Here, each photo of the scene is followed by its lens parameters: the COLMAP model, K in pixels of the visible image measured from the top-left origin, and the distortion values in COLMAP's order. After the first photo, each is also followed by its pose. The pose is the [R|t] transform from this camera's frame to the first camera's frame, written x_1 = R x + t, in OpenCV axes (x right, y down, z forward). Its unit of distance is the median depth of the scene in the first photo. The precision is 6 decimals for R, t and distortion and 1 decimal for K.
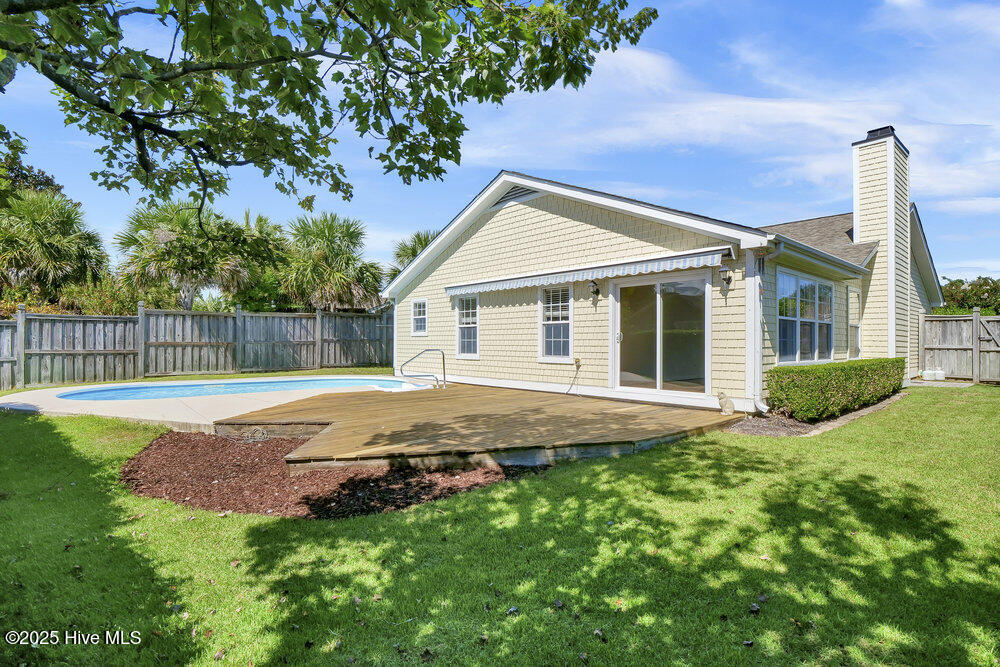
lens RADIAL K [[496.5, 0, 498.5], [0, 496.5, 332.0], [0, 0, 1]] dist [-0.012430, -0.000943]
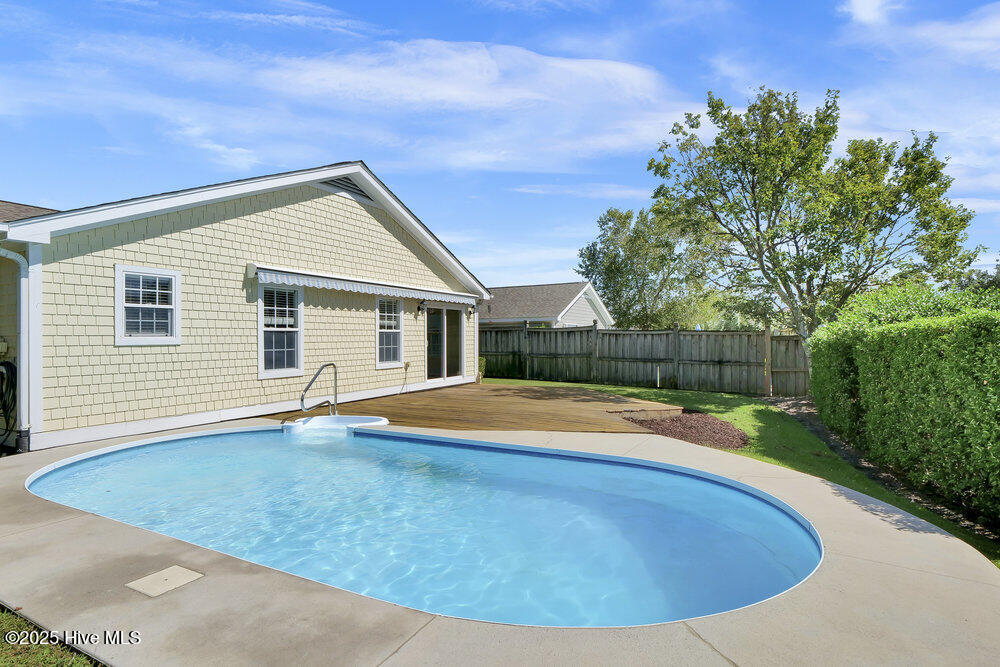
lens RADIAL K [[551.5, 0, 500.0], [0, 551.5, 333.5], [0, 0, 1]] dist [-0.003041, -0.000387]
pose [[-0.405680, 0.029700, 0.913532, -1.066680], [0.016022, 0.999549, -0.025382, 0.020995], [-0.913875, 0.004340, -0.405973, 1.243103]]
